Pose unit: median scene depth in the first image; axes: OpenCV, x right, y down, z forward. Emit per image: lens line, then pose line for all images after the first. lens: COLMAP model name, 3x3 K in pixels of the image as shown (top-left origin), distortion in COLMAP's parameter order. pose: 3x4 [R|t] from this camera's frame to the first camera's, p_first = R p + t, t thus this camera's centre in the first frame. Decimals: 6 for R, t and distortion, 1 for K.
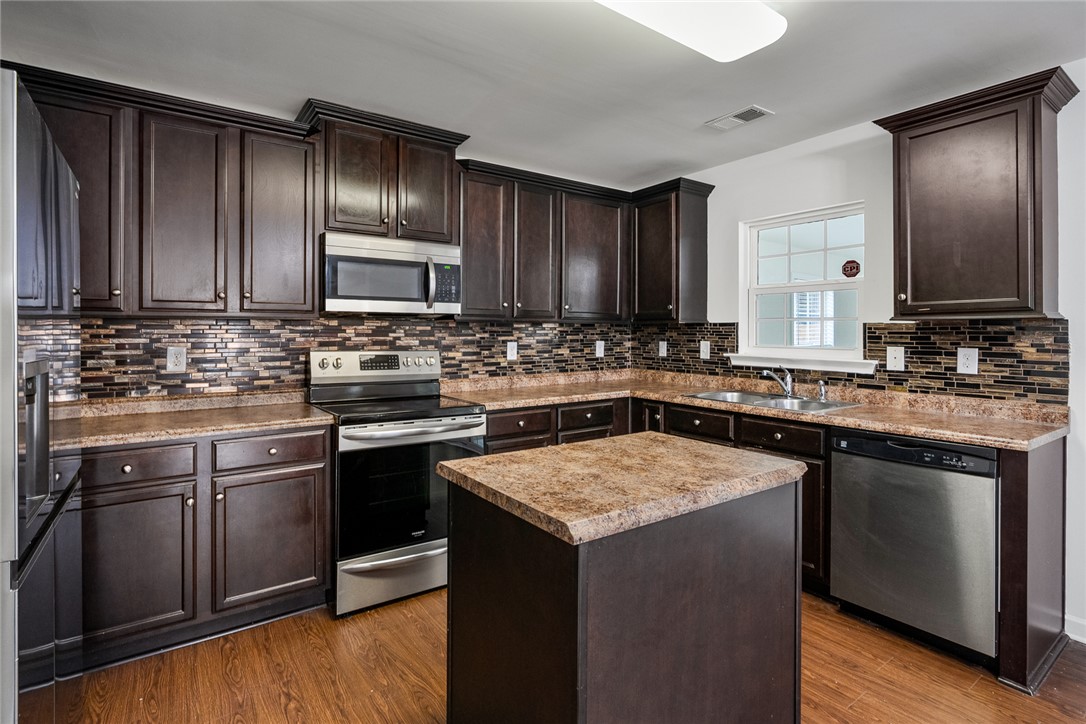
lens RADIAL K [[528.8, 0, 536.5], [0, 528.8, 332.0], [0, 0, 1]] dist [-0.003783, -0.000982]
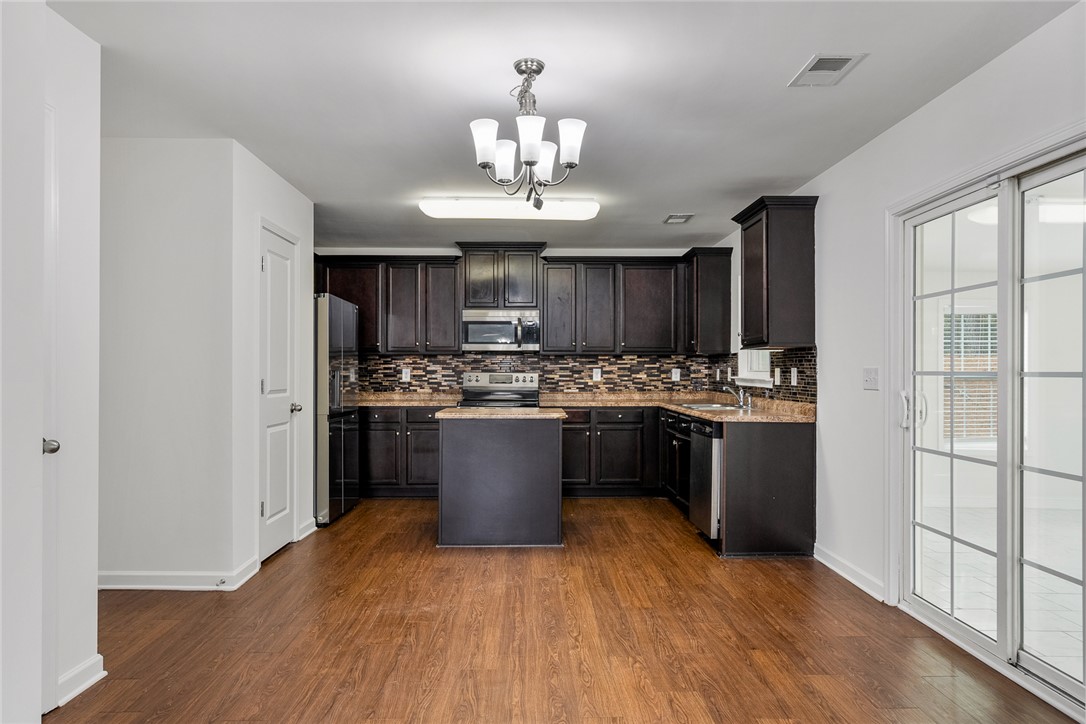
lens RADIAL K [[680.9, 0, 538.1], [0, 680.9, 371.9], [0, 0, 1]] dist [-0.016558, 0.000784]
pose [[0.821052, -0.000866, -0.570853, 0.935368], [-0.000221, 0.999998, -0.001834, 0.032593], [0.570854, 0.001632, 0.821050, -0.663637]]
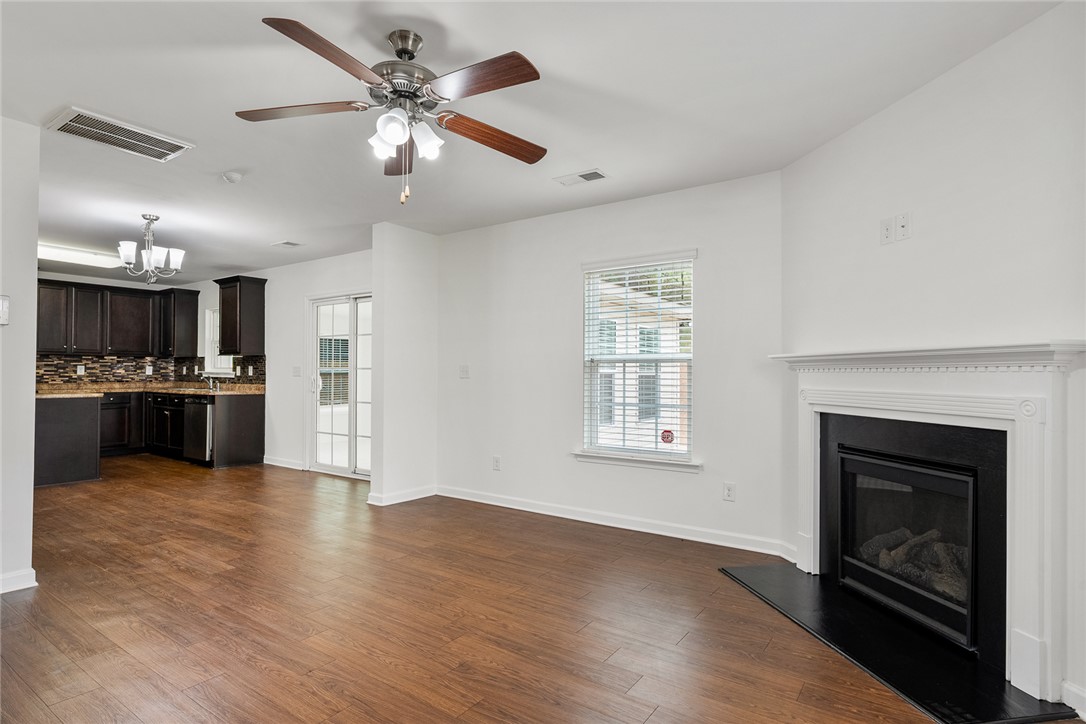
lens RADIAL K [[573.0, 0, 546.5], [0, 573.0, 370.2], [0, 0, 1]] dist [-0.006898, 0.002944]
pose [[0.944221, 0.003876, 0.329290, 0.920070], [-0.001736, 0.999975, -0.006795, 0.049671], [-0.329309, 0.005844, 0.944204, -1.616983]]
